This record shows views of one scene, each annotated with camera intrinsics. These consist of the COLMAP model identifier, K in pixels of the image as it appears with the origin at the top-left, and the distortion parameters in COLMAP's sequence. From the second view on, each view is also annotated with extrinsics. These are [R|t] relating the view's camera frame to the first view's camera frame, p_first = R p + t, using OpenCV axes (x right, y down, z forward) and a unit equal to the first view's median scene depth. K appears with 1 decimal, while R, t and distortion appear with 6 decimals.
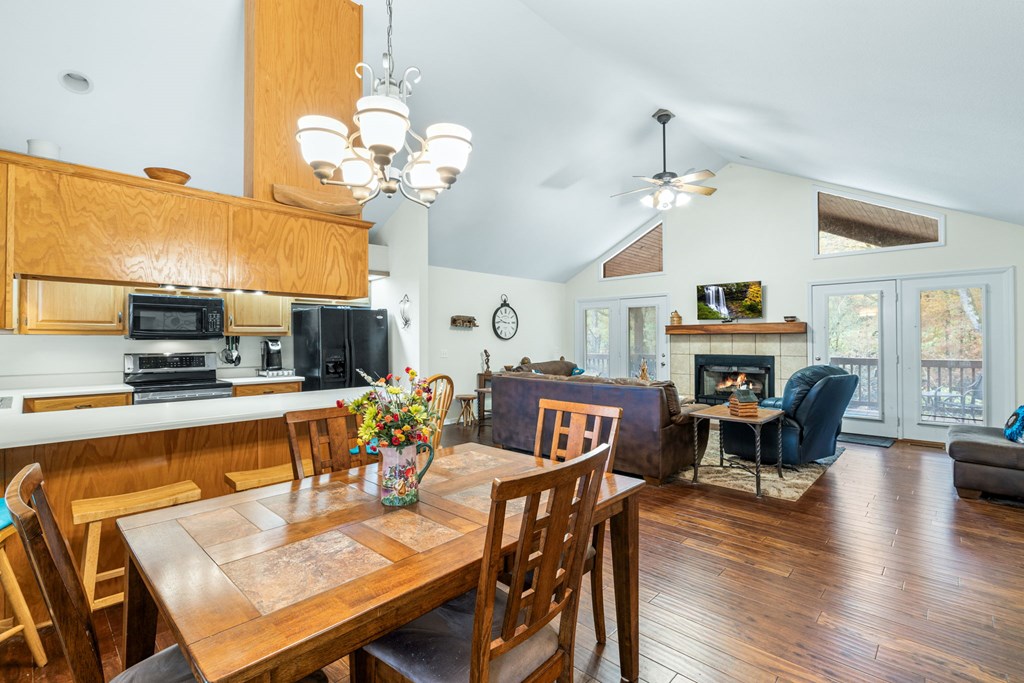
lens RADIAL K [[468.4, 0, 512.4], [0, 468.4, 338.0], [0, 0, 1]] dist [-0.002630, -0.000164]
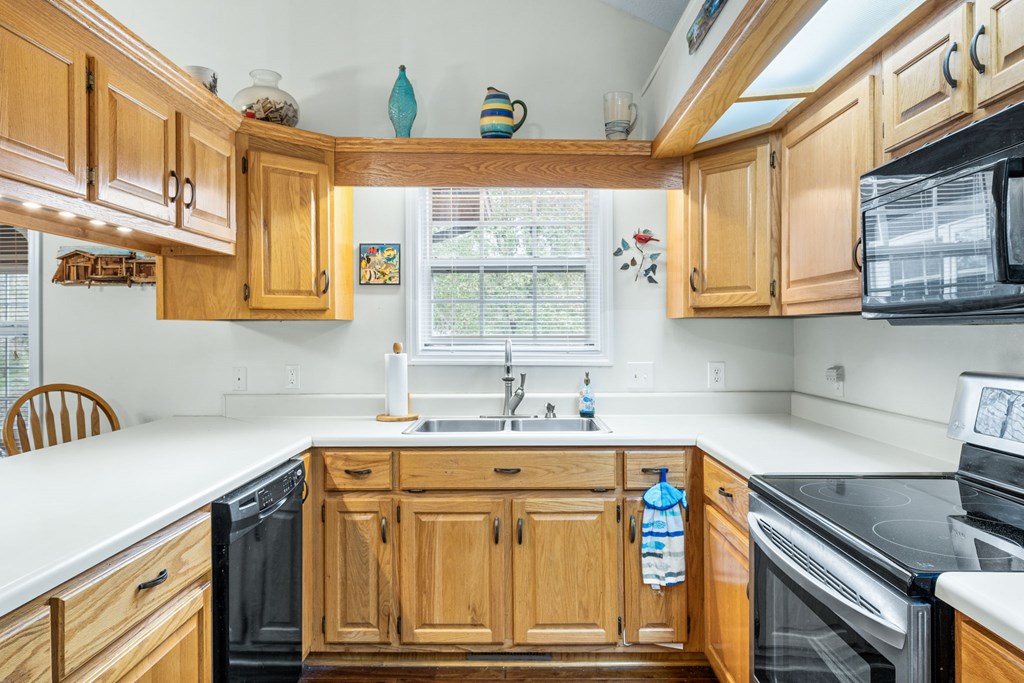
lens RADIAL K [[651.2, 0, 508.9], [0, 651.2, 337.1], [0, 0, 1]] dist [0.003039, 0.000792]
pose [[-0.743217, 0.010971, -0.668960, -0.312486], [0.011306, 0.999929, 0.003838, 0.006127], [0.668955, -0.004711, -0.743288, 0.995200]]
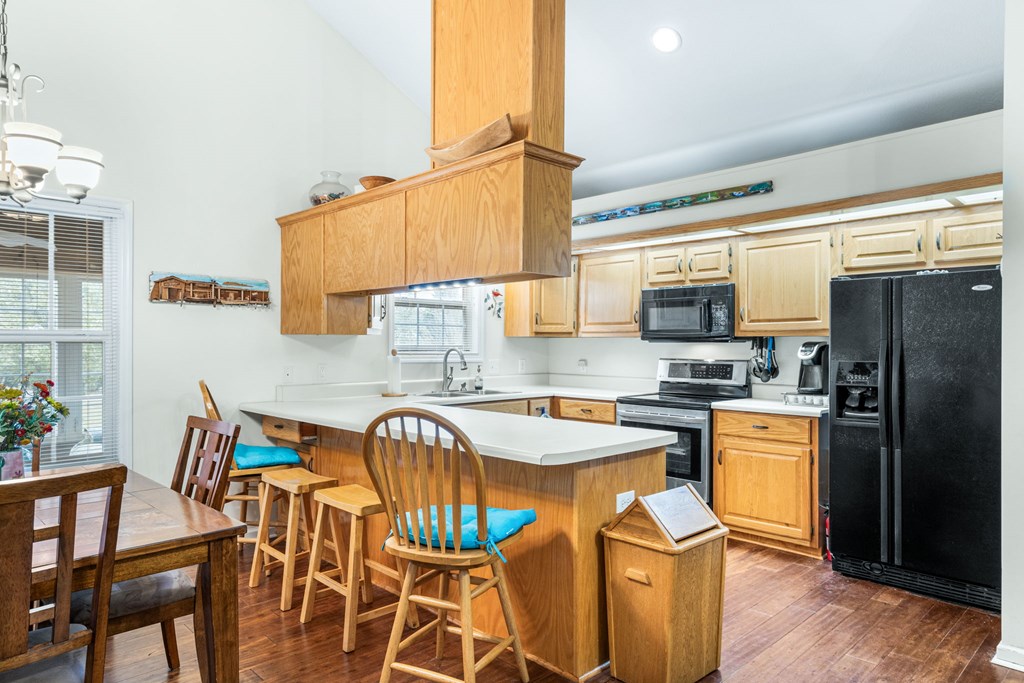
lens RADIAL K [[651.2, 0, 508.2], [0, 651.2, 346.1], [0, 0, 1]] dist [0.003039, 0.000792]
pose [[-0.044528, 0.007878, -0.998977, 0.347253], [0.003753, 0.999963, 0.007718, 0.000621], [0.999001, -0.003405, -0.044556, 0.691006]]
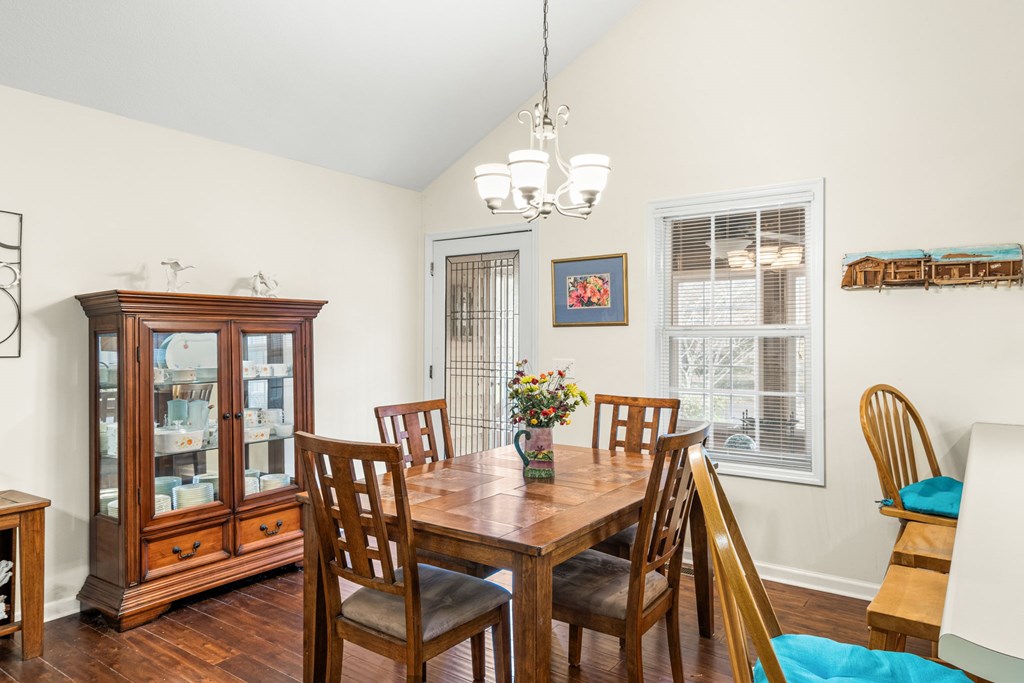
lens RADIAL K [[651.2, 0, 511.0], [0, 651.2, 333.0], [0, 0, 1]] dist [0.003039, 0.000792]
pose [[-0.991990, 0.000745, -0.126313, 0.013495], [0.002280, 0.999925, -0.012009, 0.004131], [0.126294, -0.012200, -0.991918, 0.852594]]
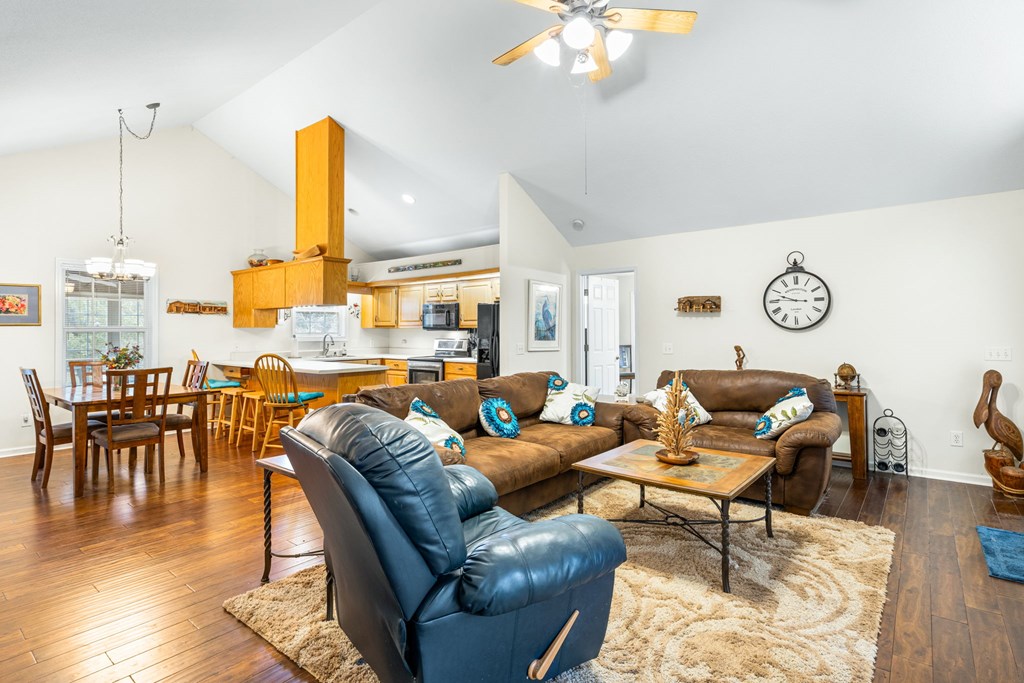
lens RADIAL K [[516.8, 0, 508.5], [0, 516.8, 330.5], [0, 0, 1]] dist [-0.001023, 0.001270]
pose [[0.071234, 0.003108, -0.997455, 0.984983], [0.006692, 0.999971, 0.003594, -0.001749], [0.997437, -0.006931, 0.071211, 1.014051]]
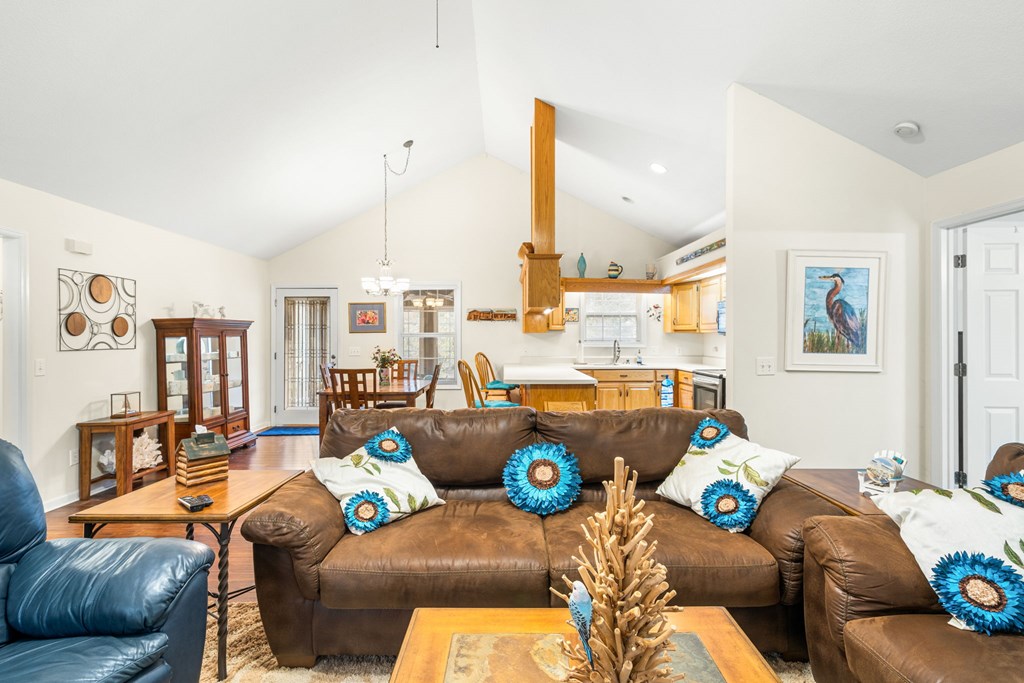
lens RADIAL K [[495.8, 0, 509.8], [0, 495.8, 337.3], [0, 0, 1]] dist [0.000307, 0.000084]
pose [[-0.723444, 0.006833, -0.690350, 0.523522], [0.008622, 0.999962, 0.000862, 0.001502], [0.690330, -0.005328, -0.723475, 1.392404]]
